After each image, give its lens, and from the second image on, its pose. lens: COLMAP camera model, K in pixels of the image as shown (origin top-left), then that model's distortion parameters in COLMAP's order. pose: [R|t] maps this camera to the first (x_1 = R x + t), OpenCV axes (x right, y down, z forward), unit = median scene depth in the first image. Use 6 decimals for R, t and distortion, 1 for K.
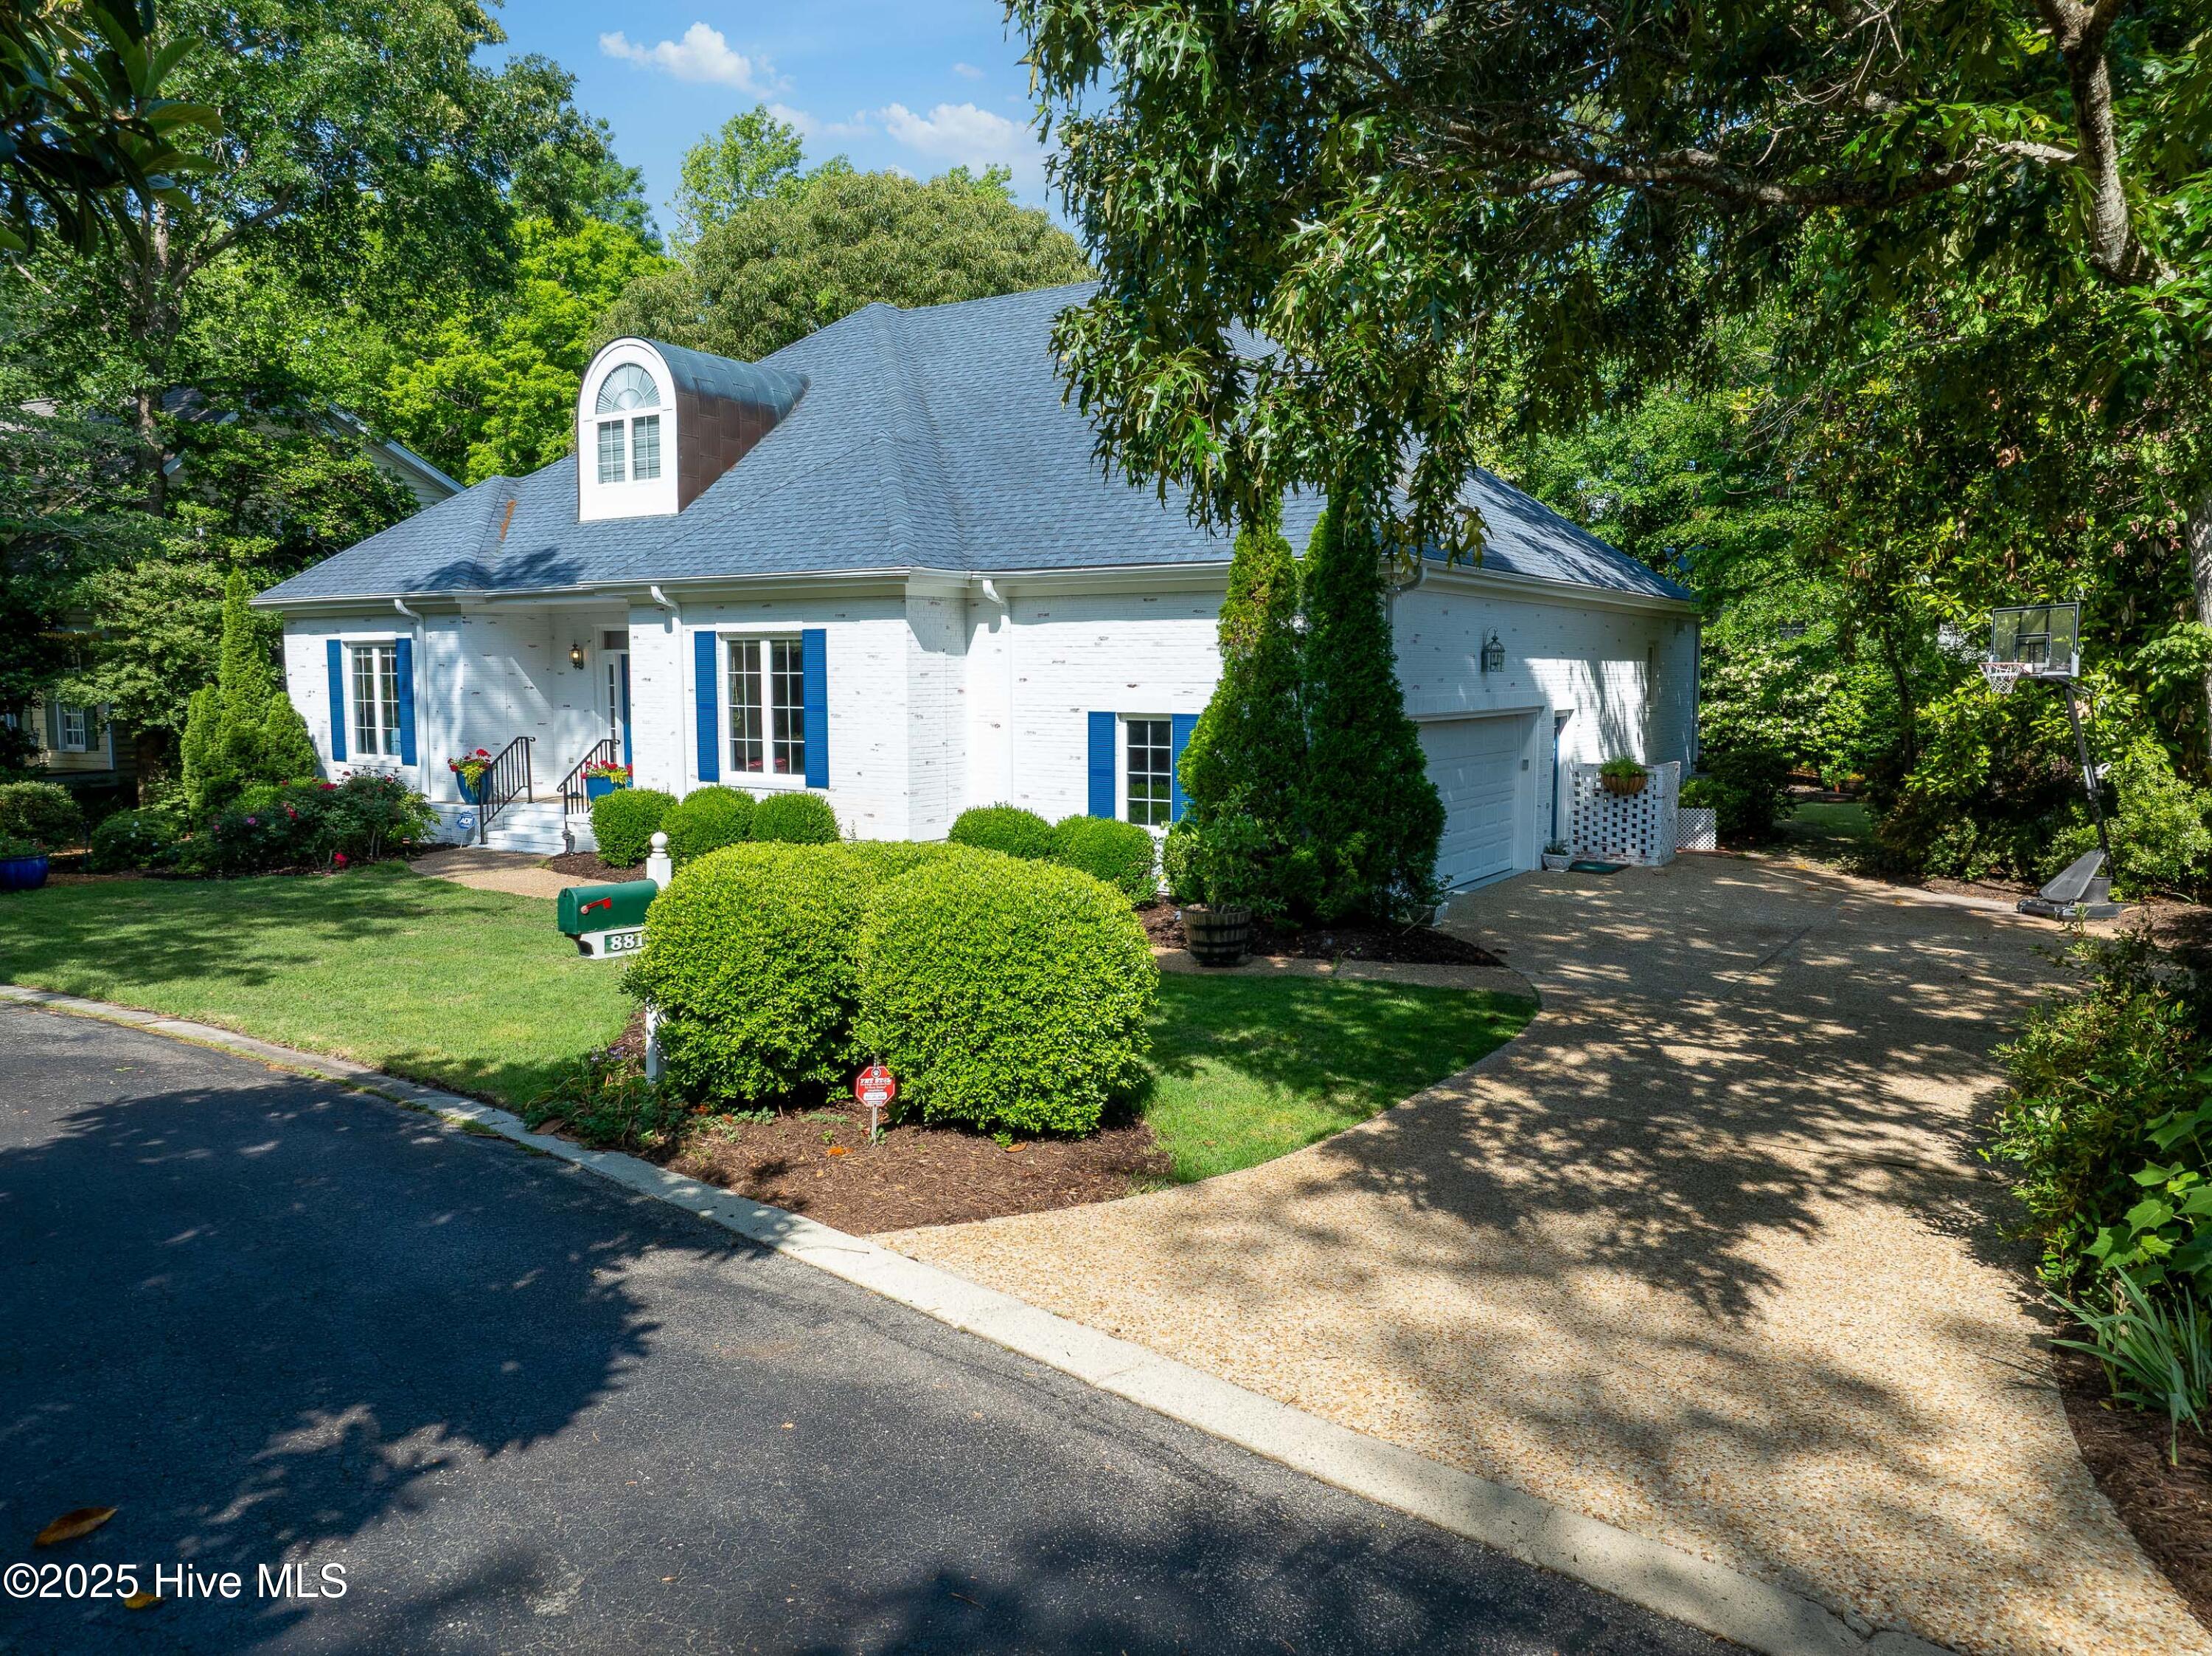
lens RADIAL K [[1566.3, 0, 1106.0], [0, 1566.3, 828.0], [0, 0, 1]] dist [-0.046223, -0.004234]
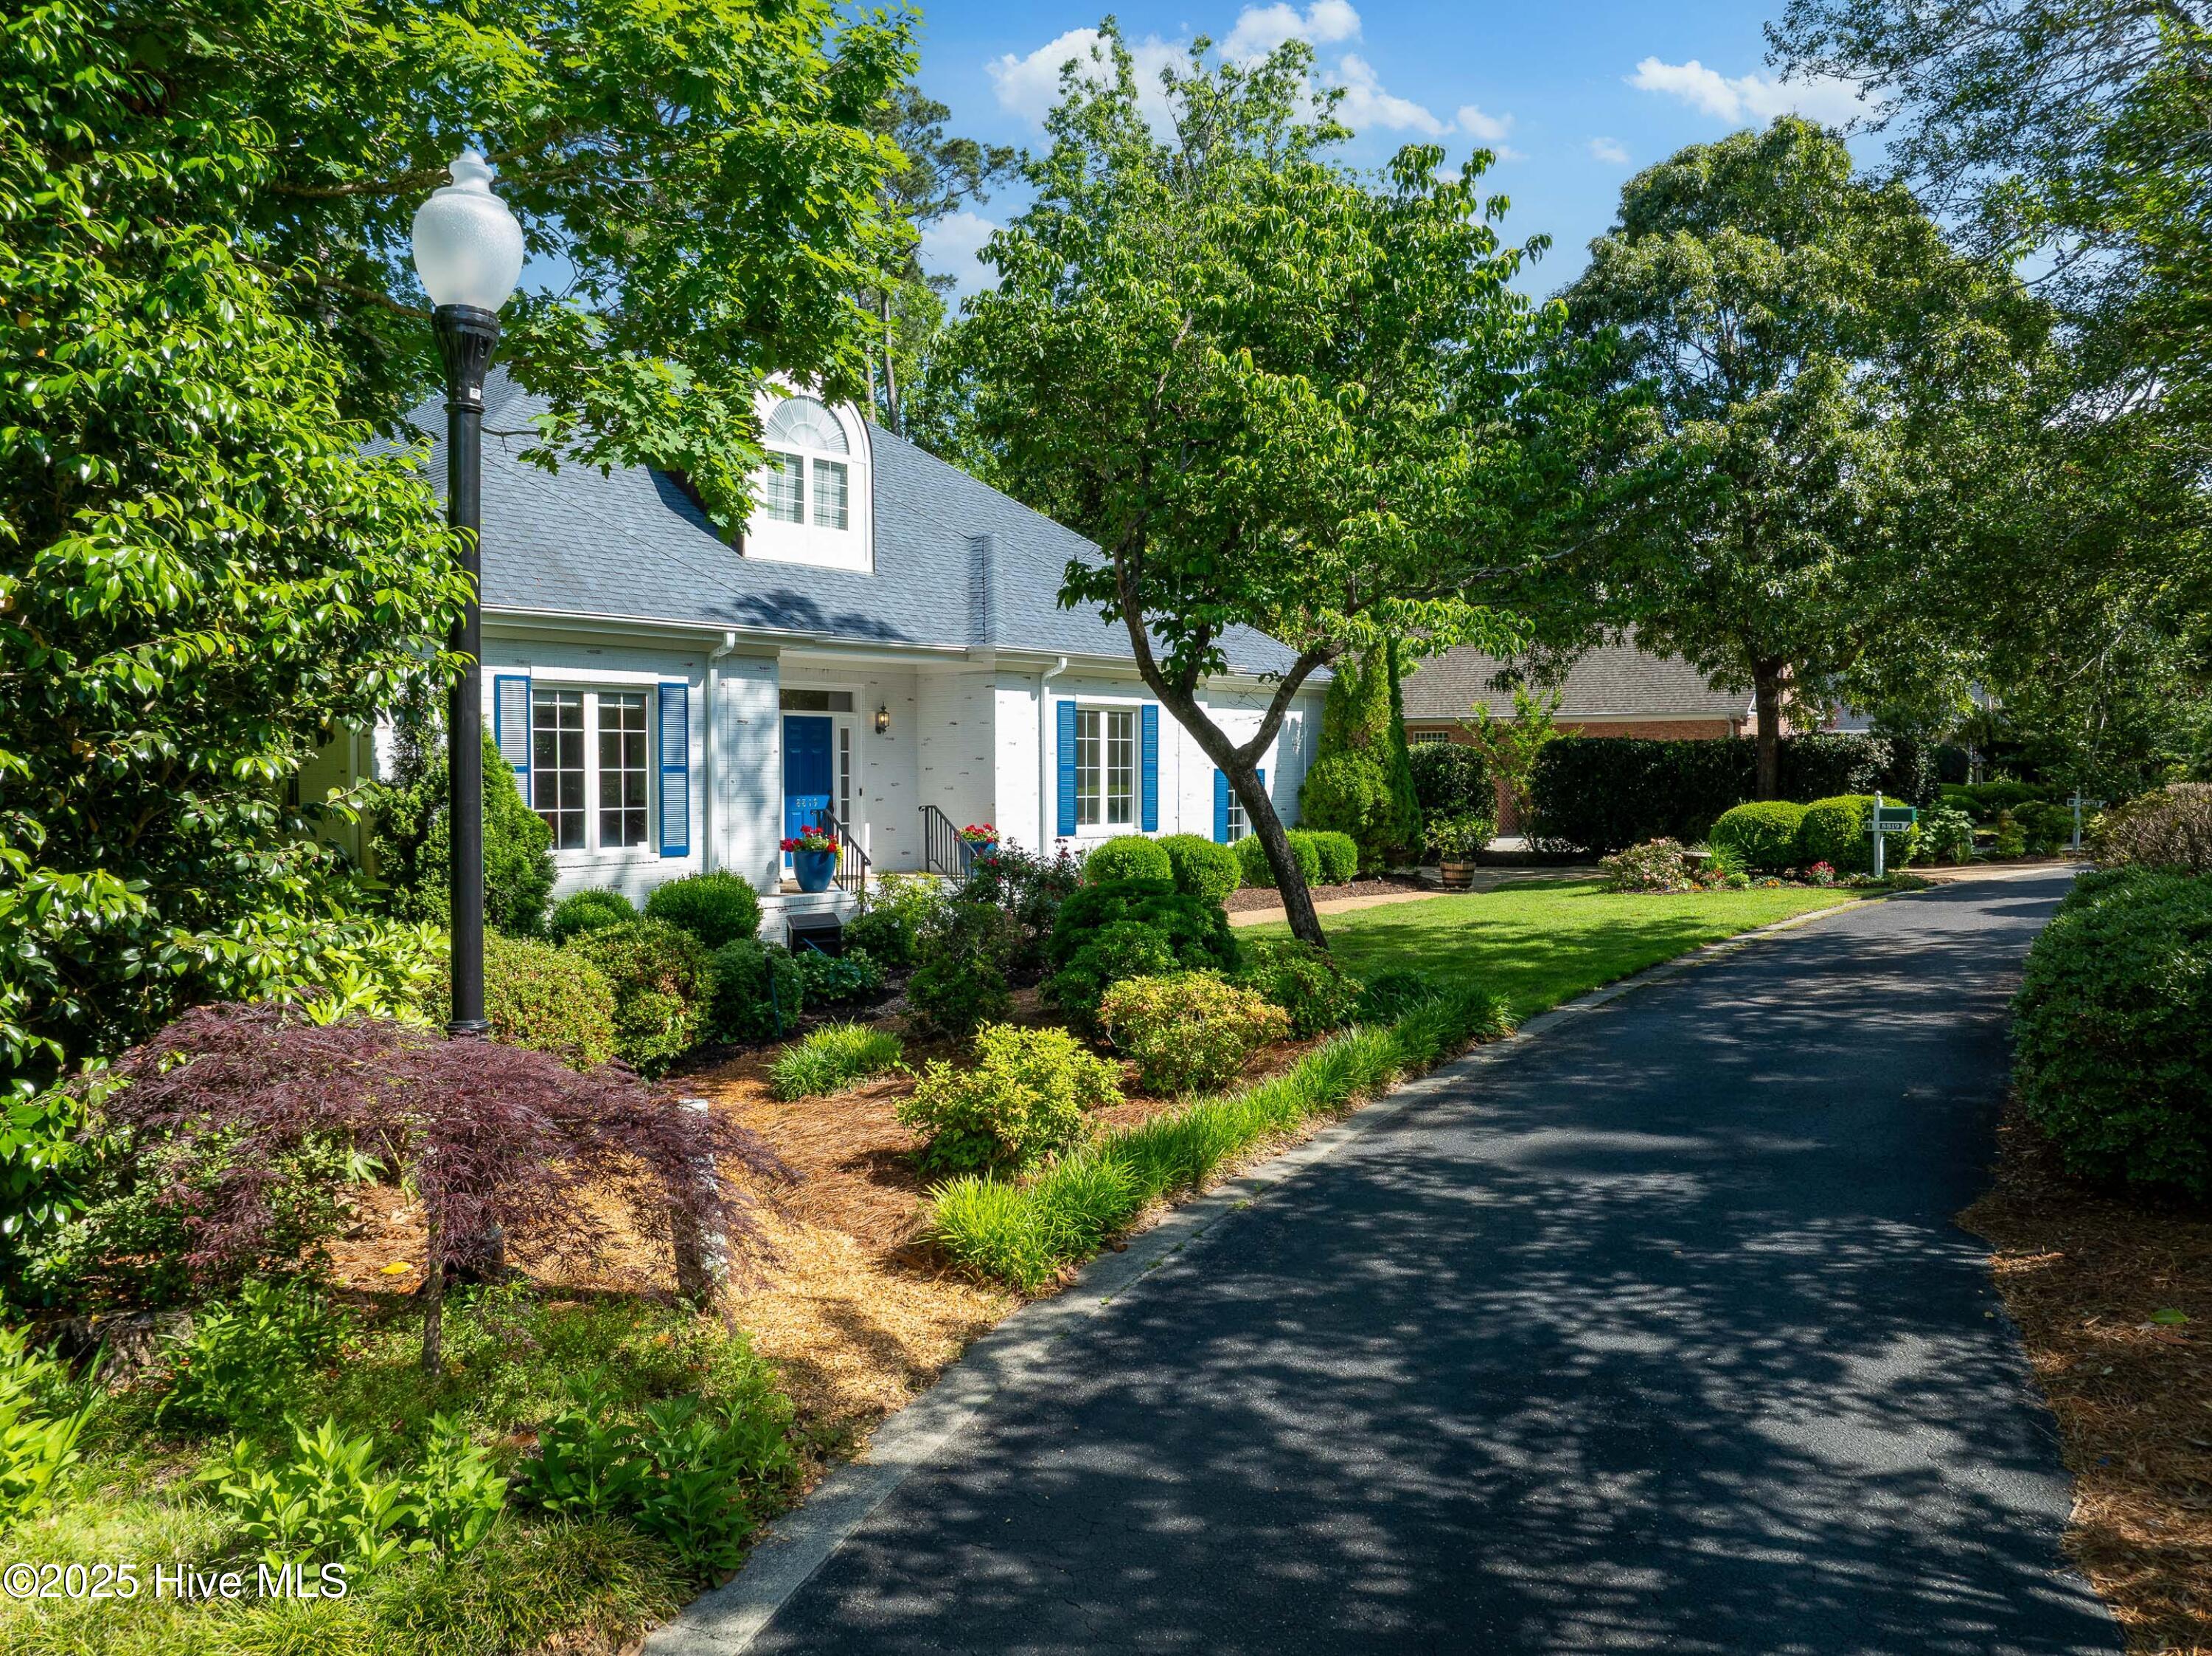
lens RADIAL K [[1566.3, 0, 1106.0], [0, 1566.3, 828.0], [0, 0, 1]] dist [-0.046223, -0.004234]
pose [[0.060065, -0.055325, 0.996660, -1.186628], [0.073581, 0.995992, 0.050854, -0.077873], [-0.995479, 0.070280, 0.063895, 0.760774]]
